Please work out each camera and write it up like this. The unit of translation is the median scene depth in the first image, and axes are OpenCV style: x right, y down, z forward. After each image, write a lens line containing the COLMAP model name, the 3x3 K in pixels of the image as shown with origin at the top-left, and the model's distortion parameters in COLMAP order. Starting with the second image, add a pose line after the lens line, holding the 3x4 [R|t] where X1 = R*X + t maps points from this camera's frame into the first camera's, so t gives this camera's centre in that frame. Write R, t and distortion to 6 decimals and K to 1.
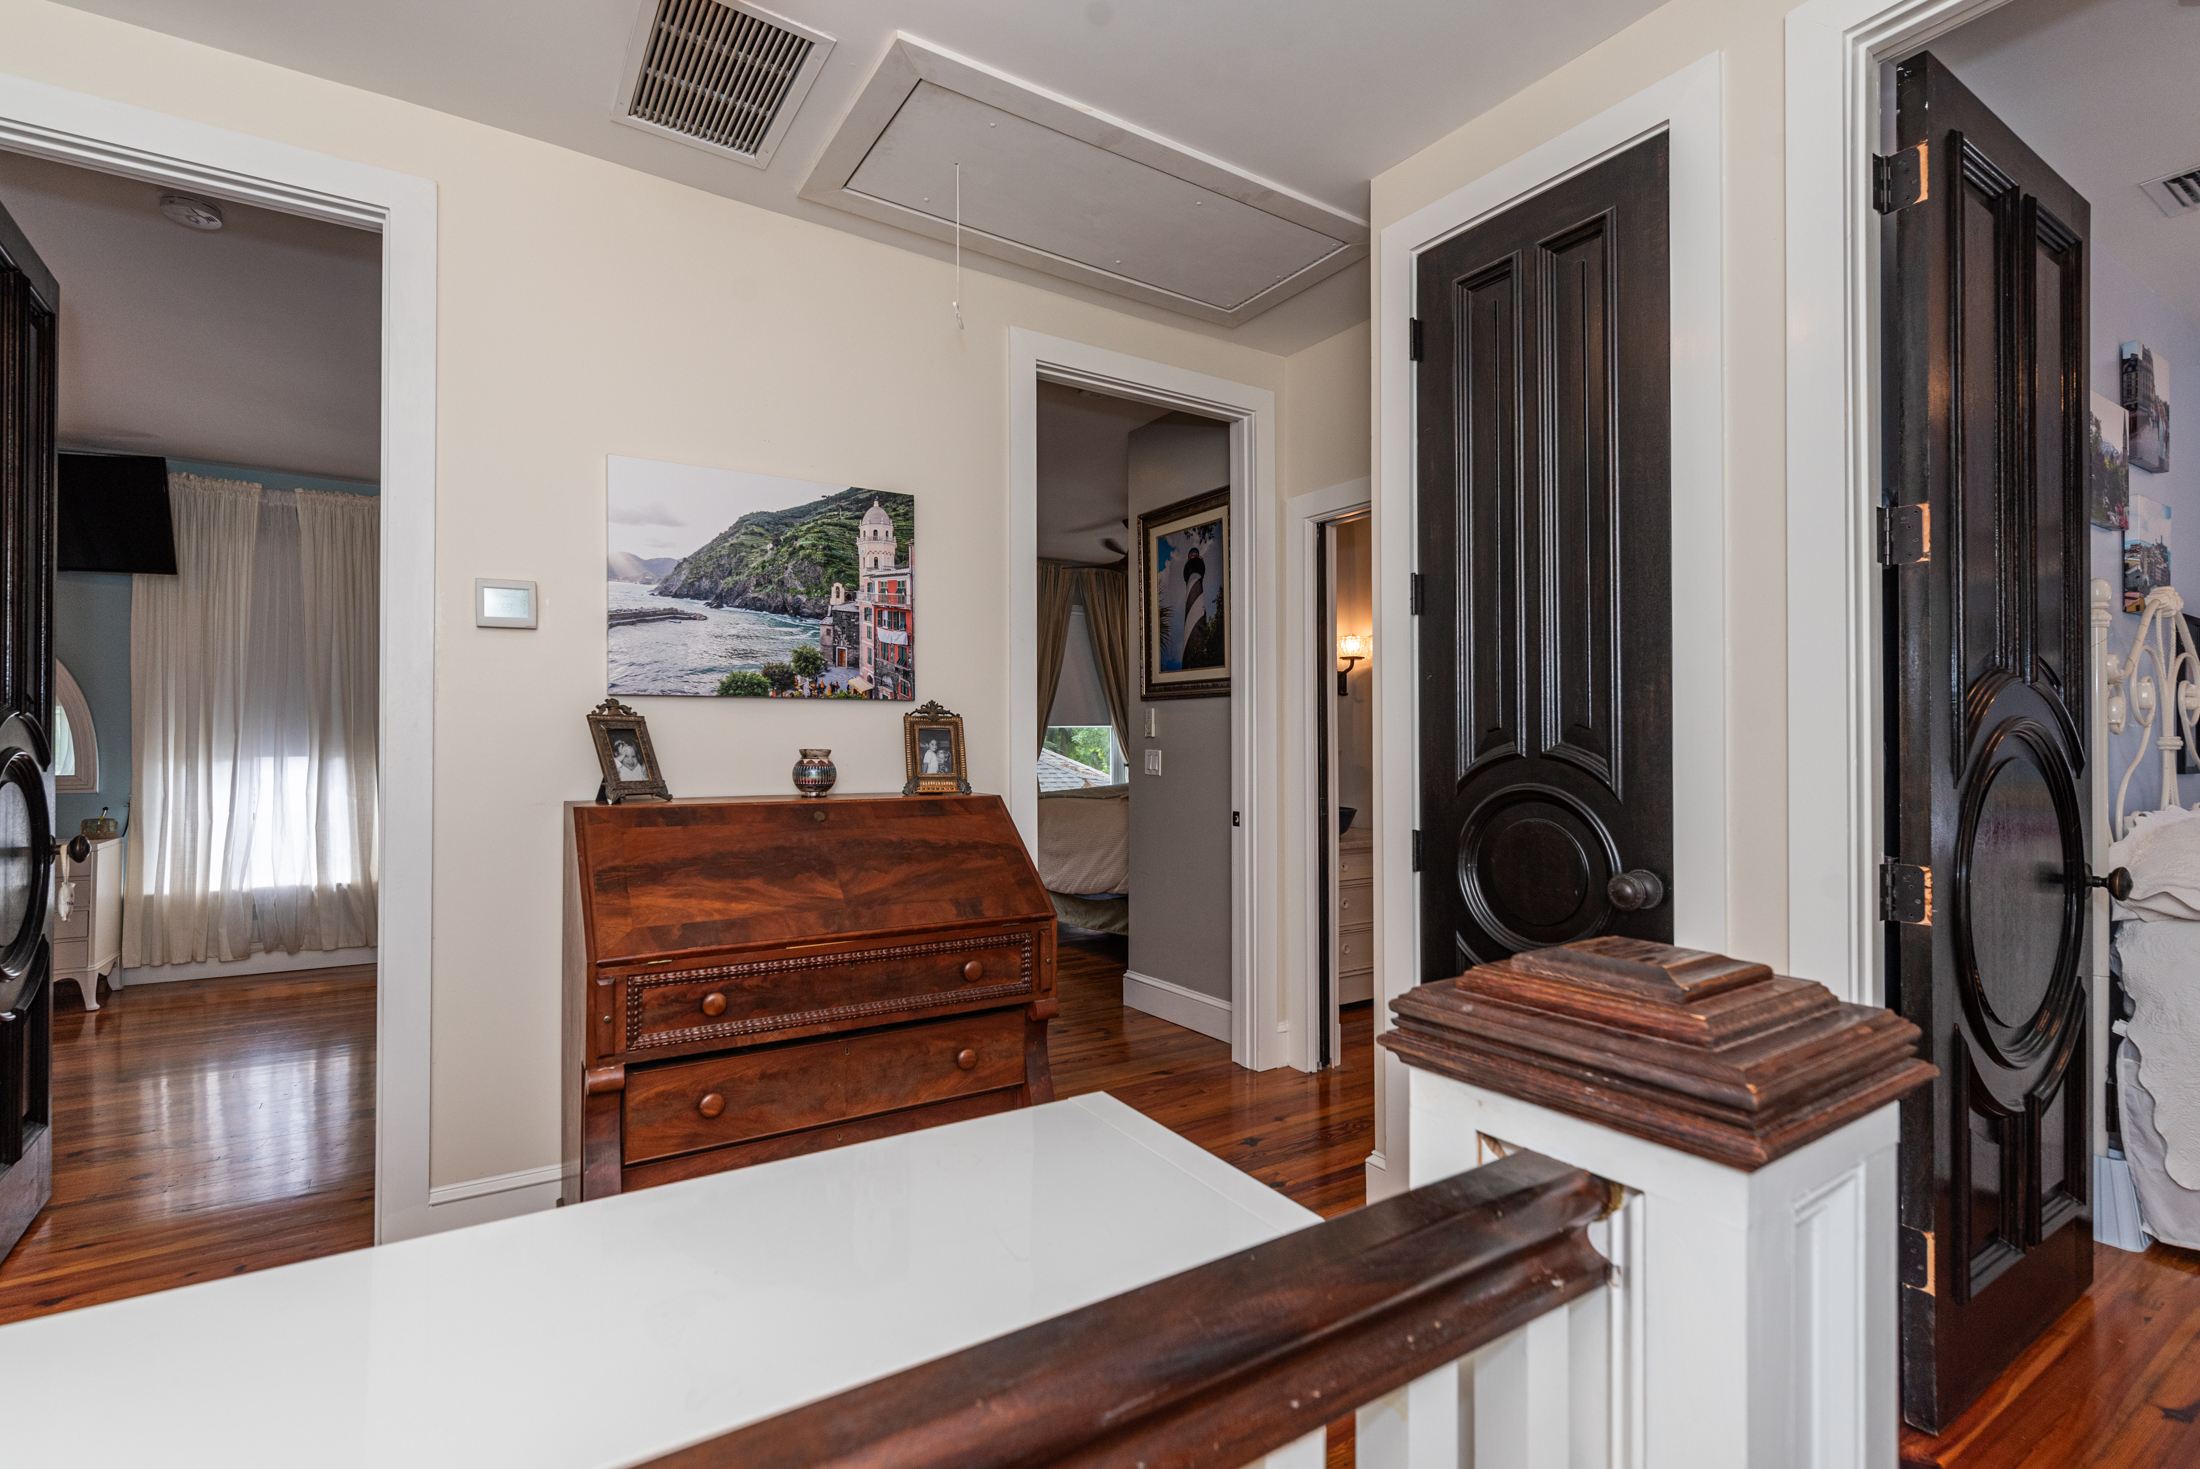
lens RADIAL K [[1014.8, 0, 1100.0], [0, 1014.8, 734.5], [0, 0, 1]] dist [0.000556, -0.000144]
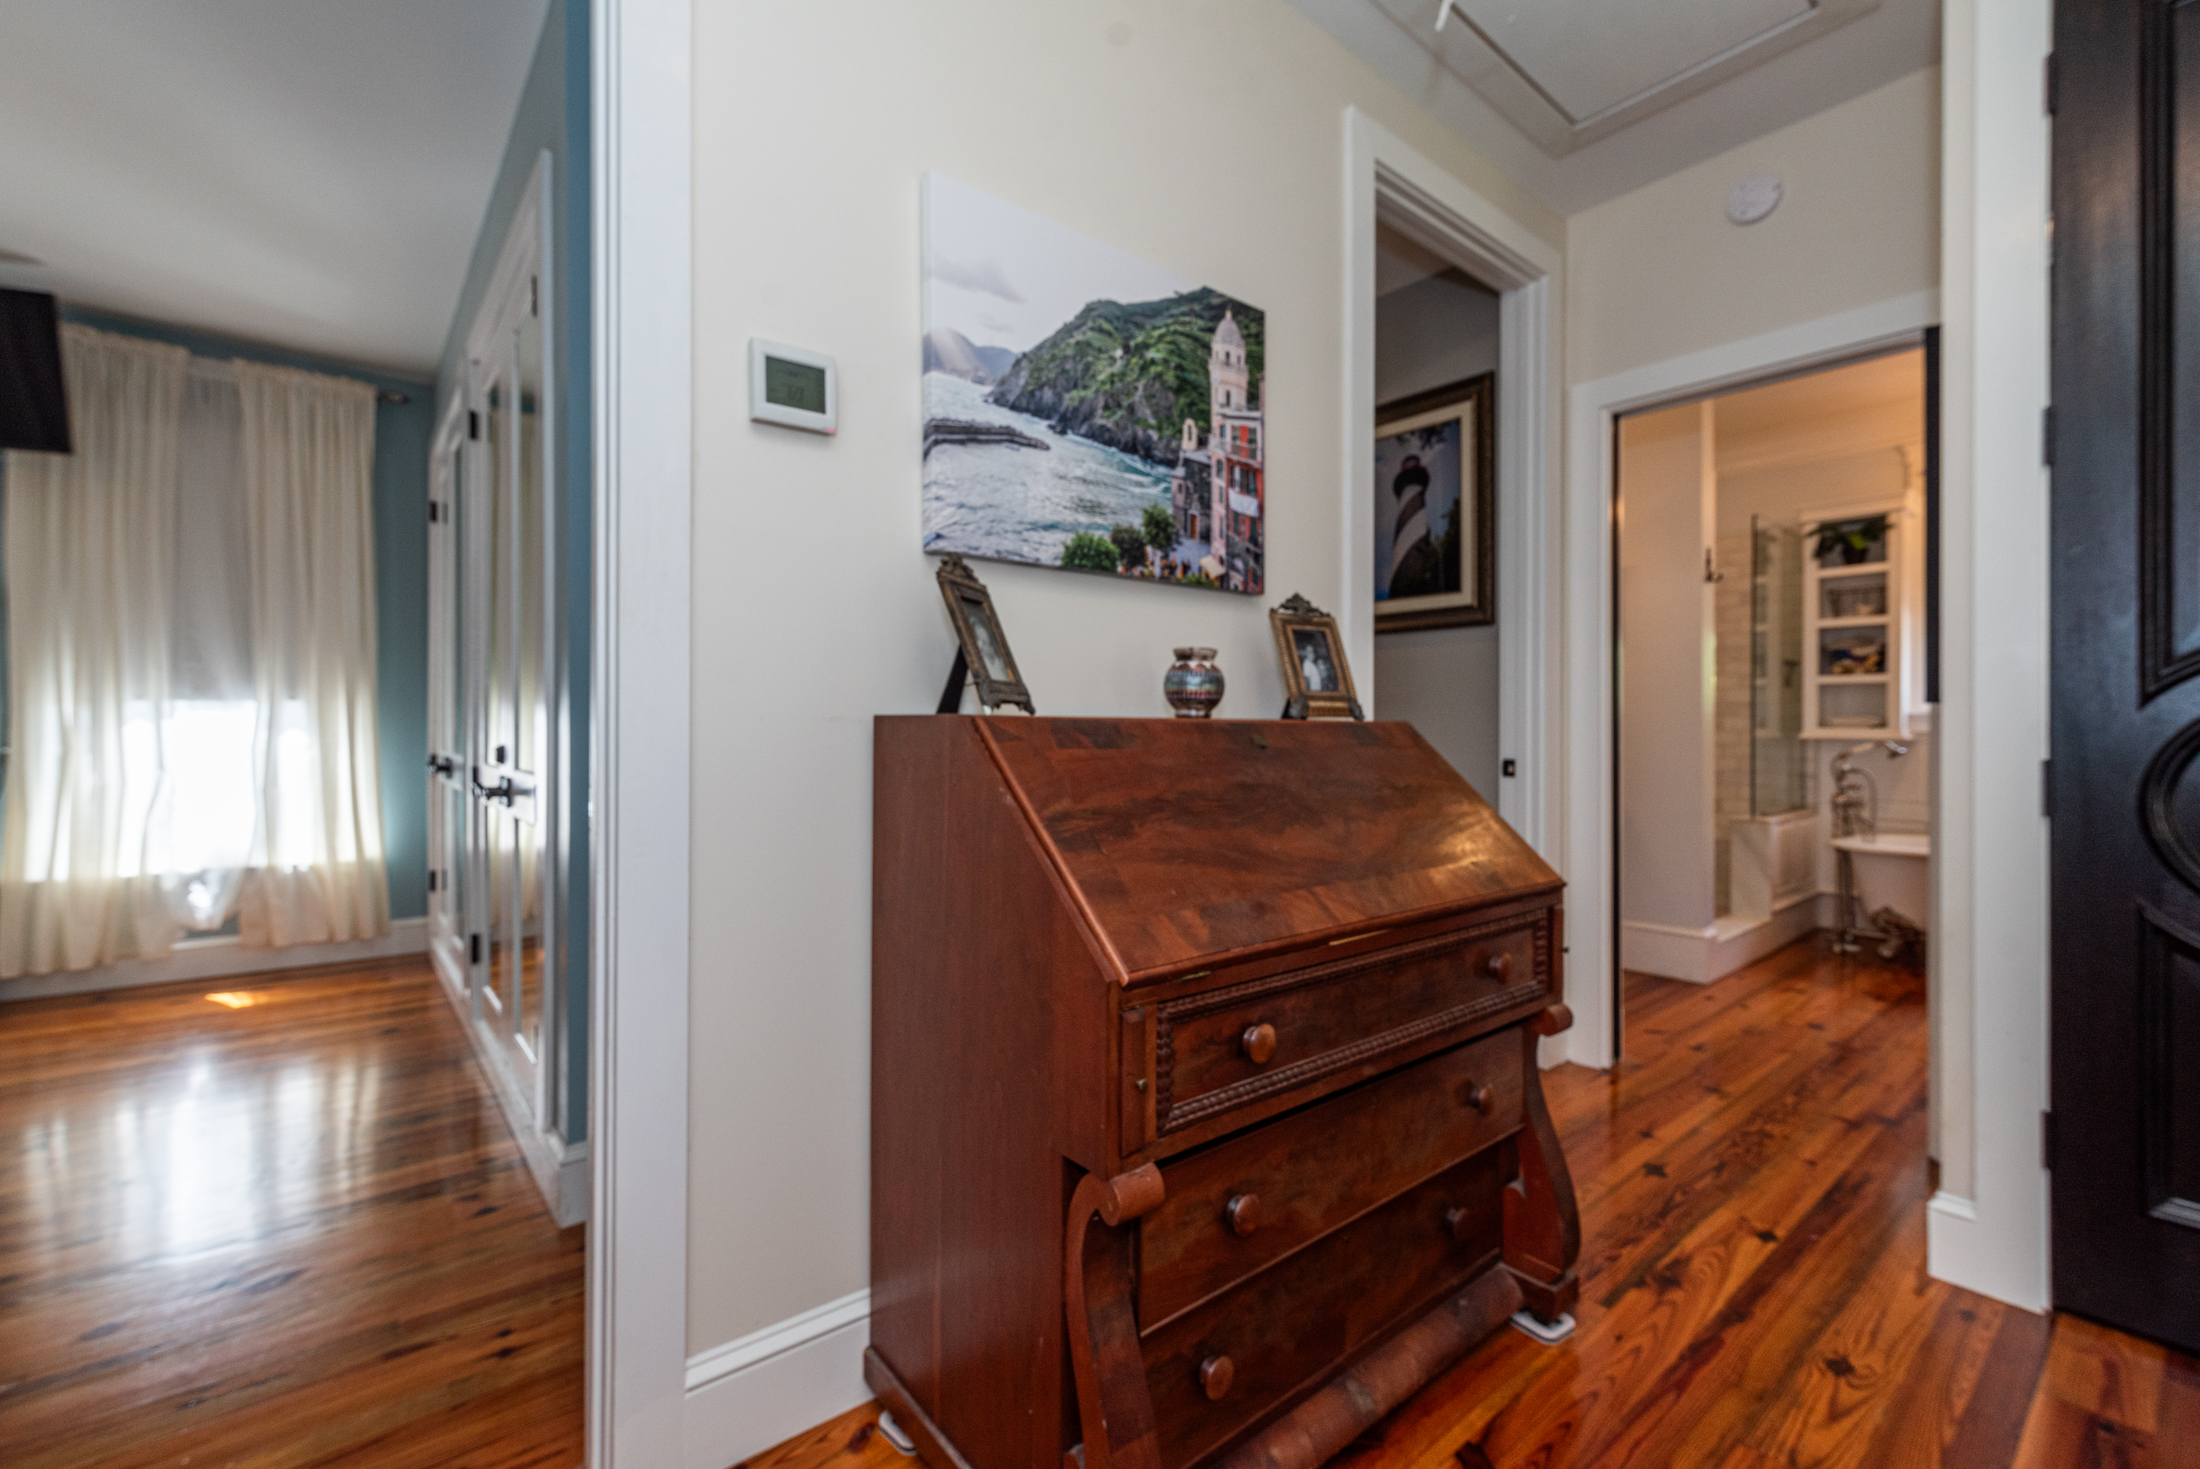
lens RADIAL K [[951.2, 0, 1087.4], [0, 951.2, 730.5], [0, 0, 1]] dist [0.000505, 0.000013]
pose [[0.993325, 0.002476, 0.115323, -0.406180], [-0.003802, 0.999929, 0.011273, 0.059501], [-0.115287, -0.011637, 0.993264, 0.351453]]
